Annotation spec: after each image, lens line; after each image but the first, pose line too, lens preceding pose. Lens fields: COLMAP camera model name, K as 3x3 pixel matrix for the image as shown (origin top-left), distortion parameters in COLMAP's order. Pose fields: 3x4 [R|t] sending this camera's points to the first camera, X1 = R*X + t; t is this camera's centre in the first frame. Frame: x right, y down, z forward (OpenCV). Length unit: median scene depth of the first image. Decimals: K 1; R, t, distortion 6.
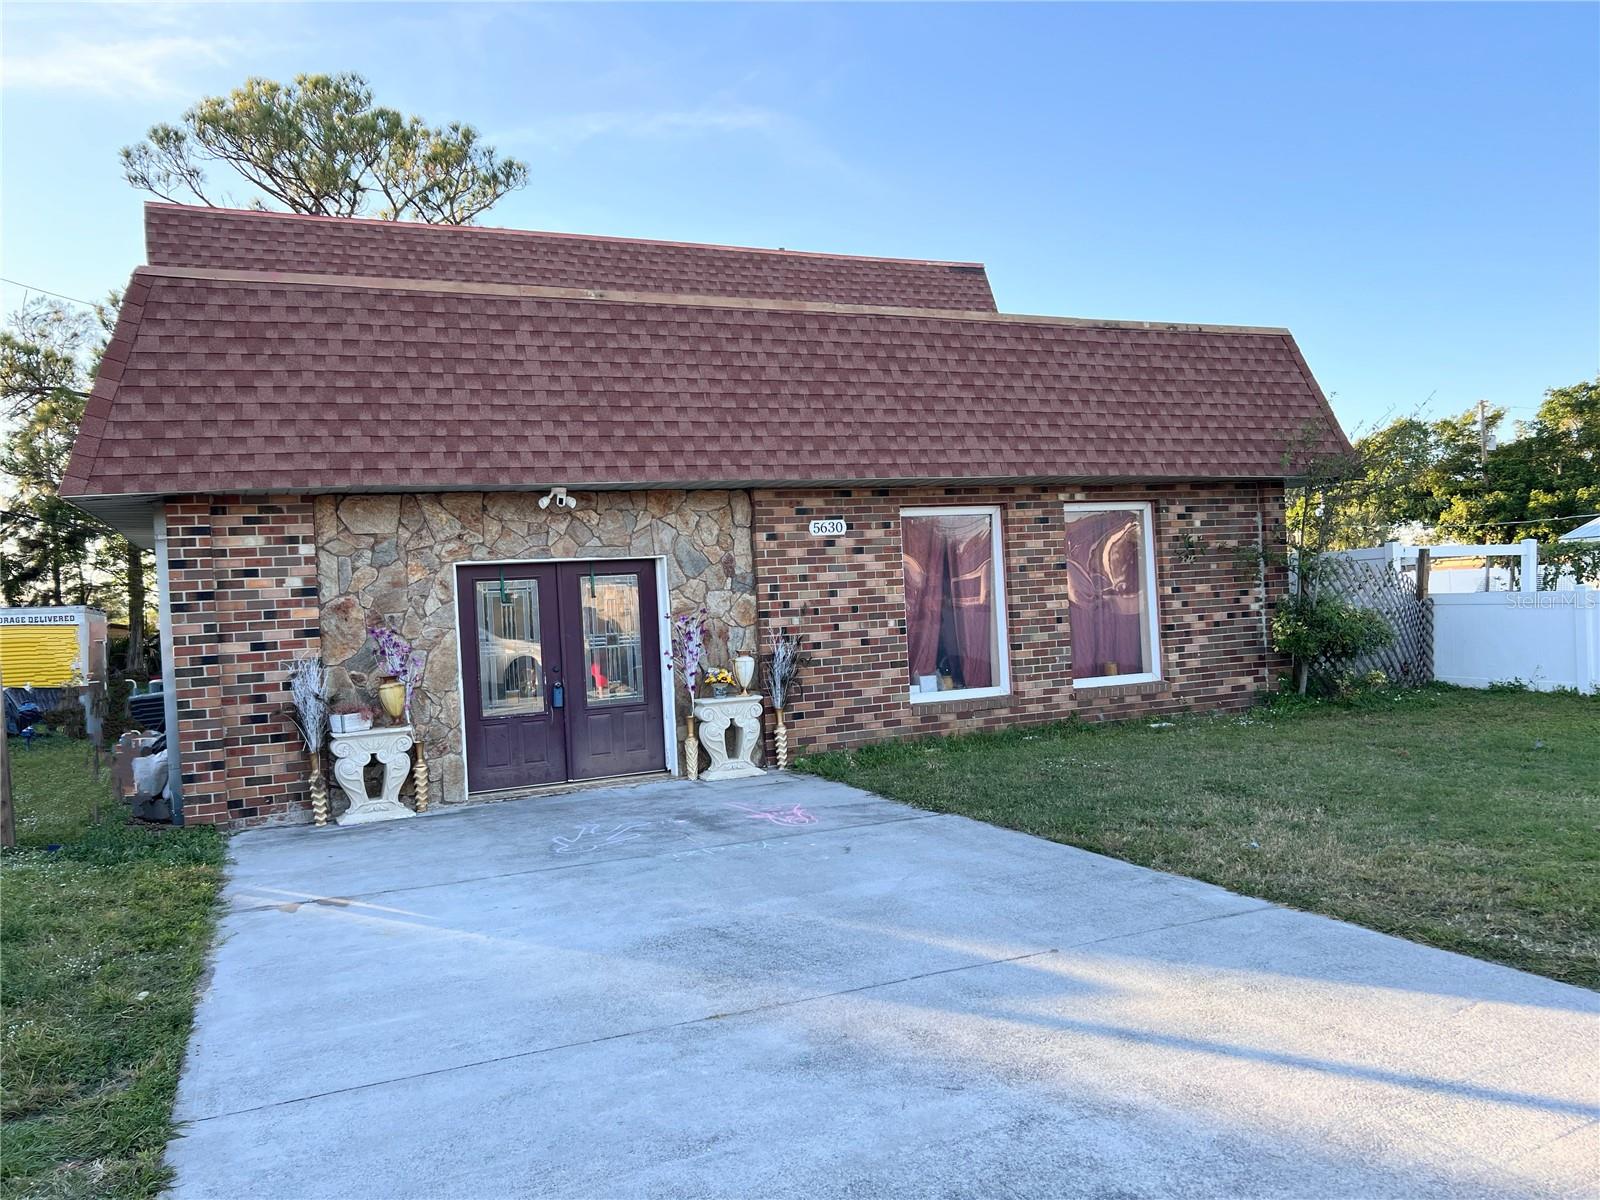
lens RADIAL K [[1219.5, 0, 796.4], [0, 1219.5, 610.8], [0, 0, 1]] dist [0.093163, -0.098107]
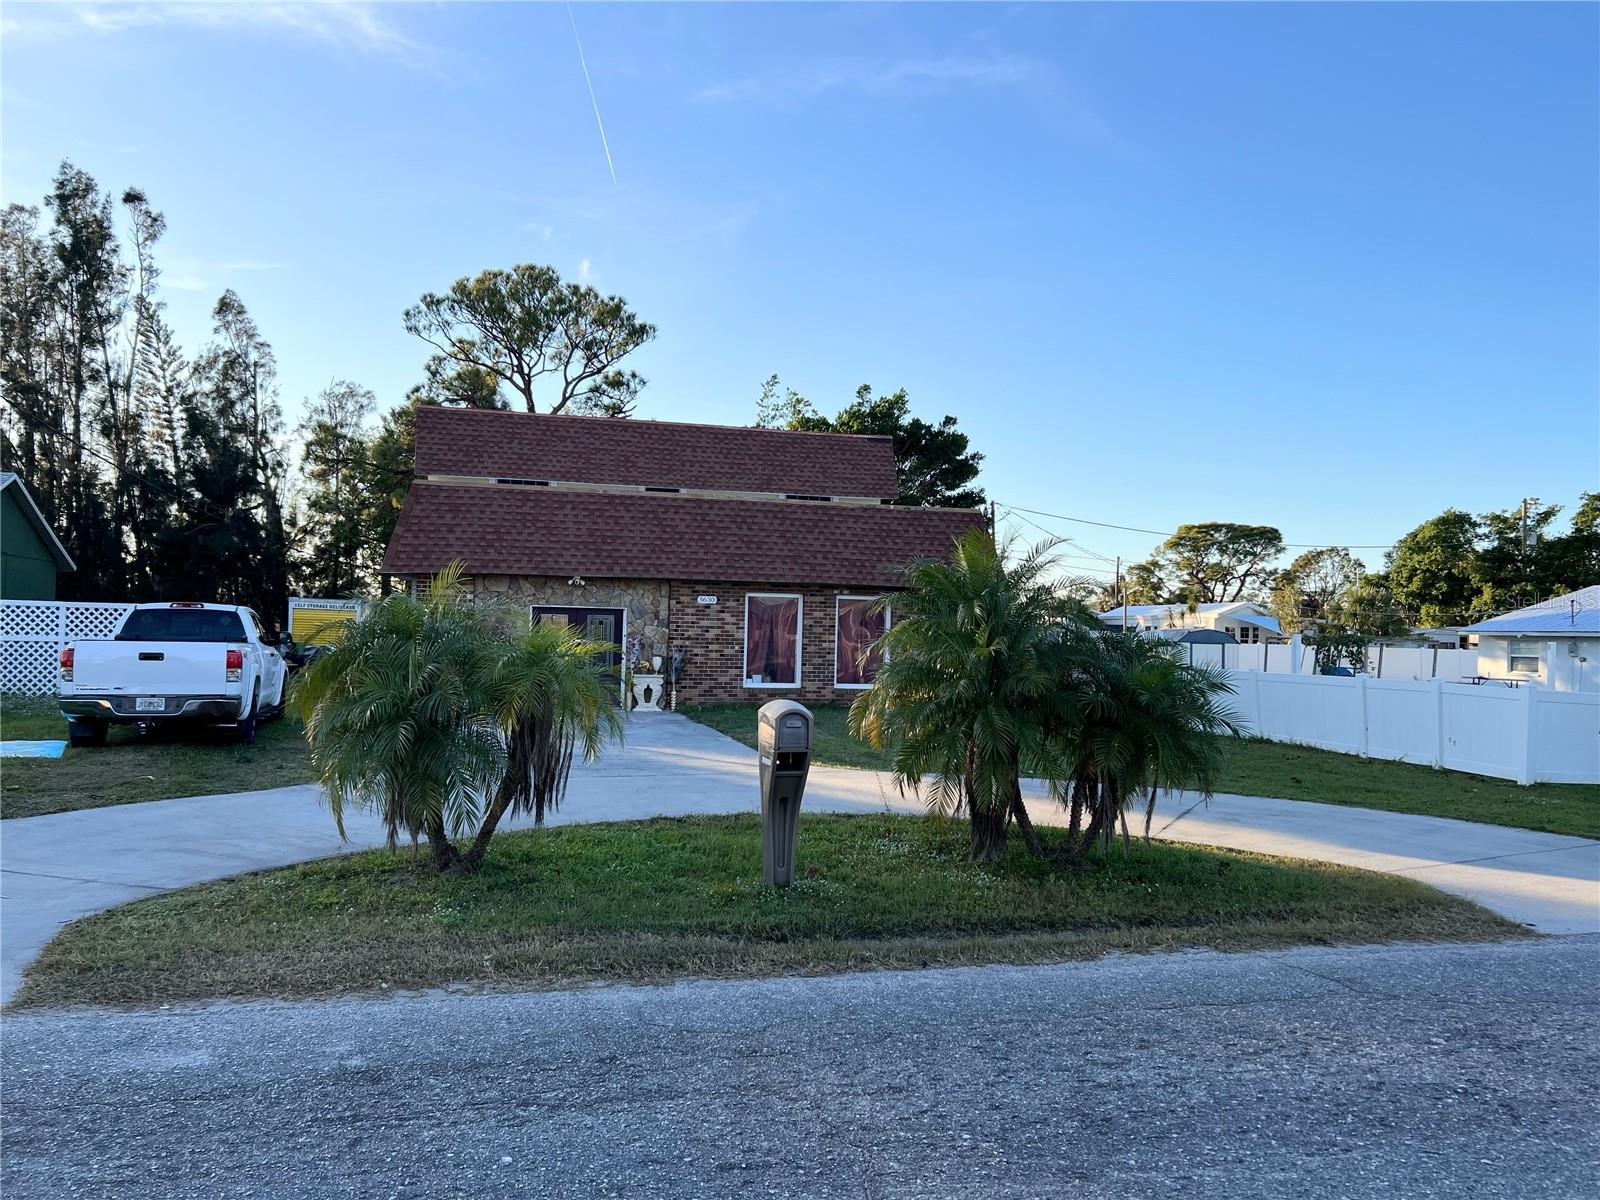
lens RADIAL K [[1219.5, 0, 798.2], [0, 1219.5, 630.9], [0, 0, 1]] dist [0.093163, -0.098107]
pose [[0.984778, 0.078979, -0.154840, 0.509547], [-0.079073, 0.996853, 0.005565, -0.038727], [0.154792, 0.006764, 0.987924, -1.058030]]
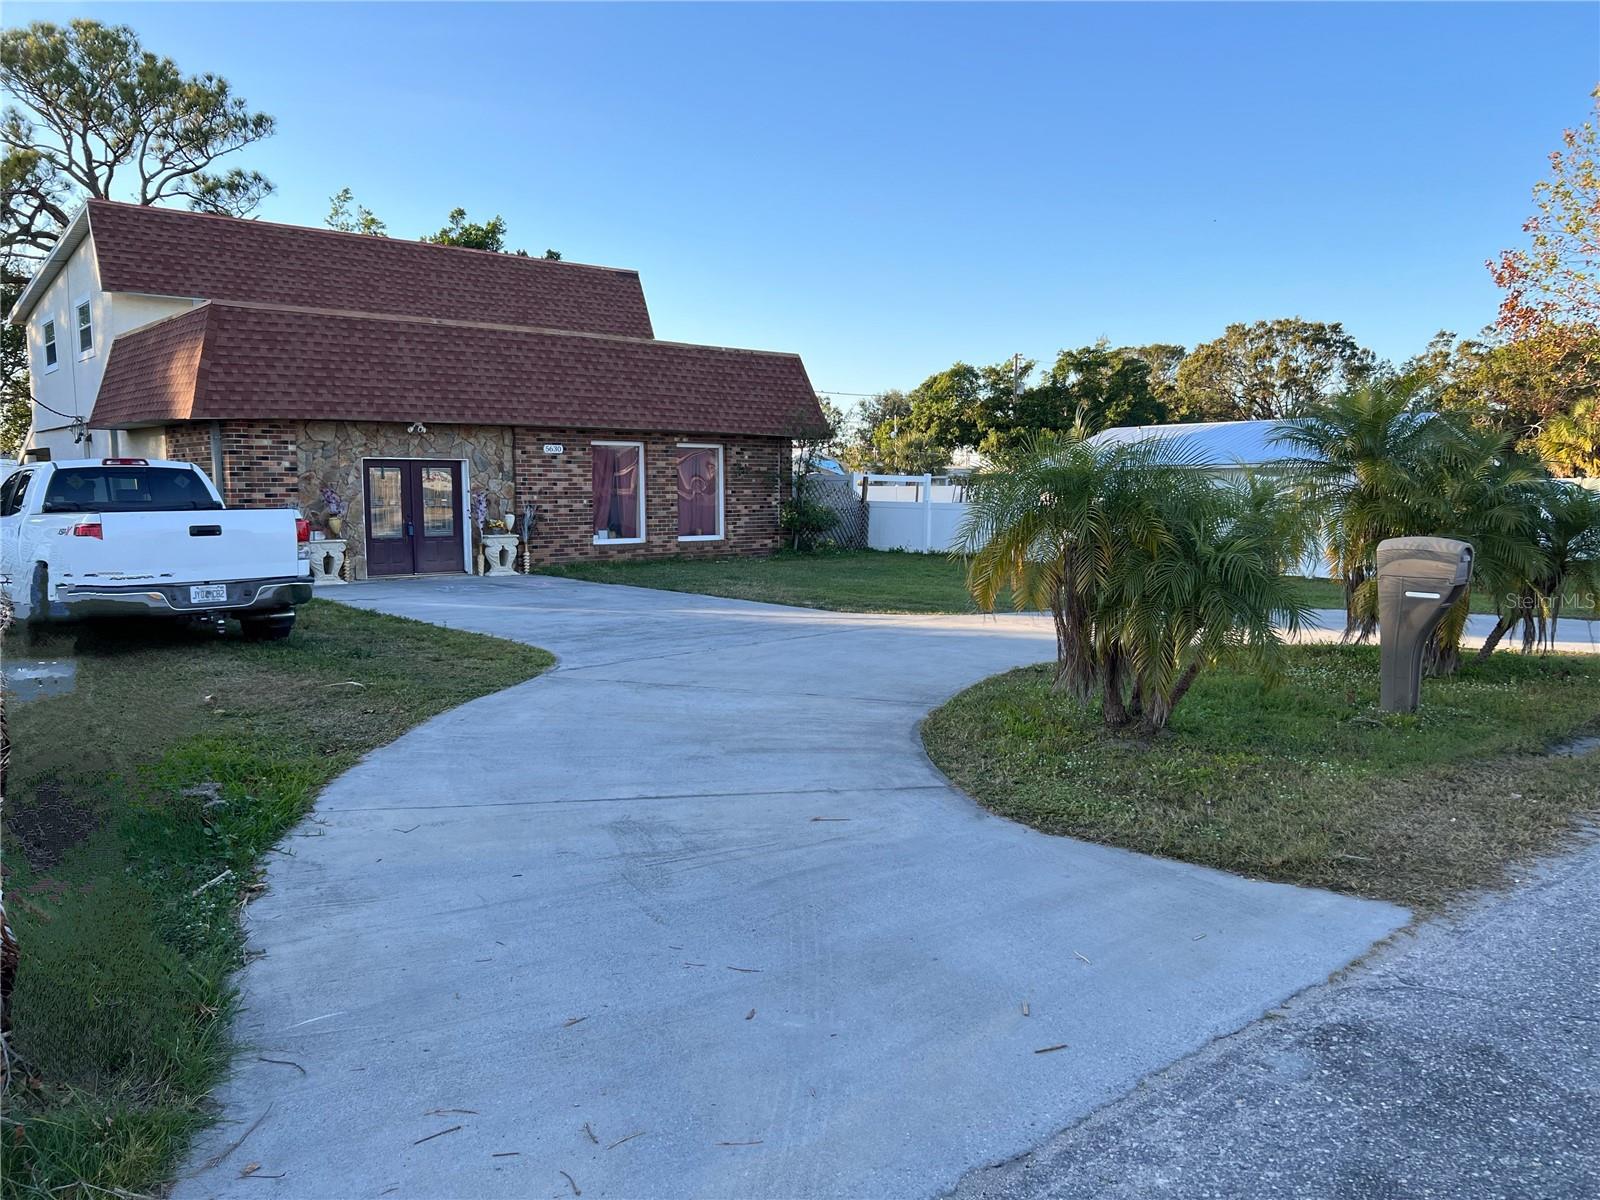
lens RADIAL K [[1219.5, 0, 792.1], [0, 1219.5, 616.8], [0, 0, 1]] dist [0.093163, -0.098107]
pose [[0.958127, 0.022420, 0.285465, -0.156337], [-0.049500, 0.994889, 0.088005, 0.005284], [-0.282033, -0.098450, 0.954340, -0.953270]]
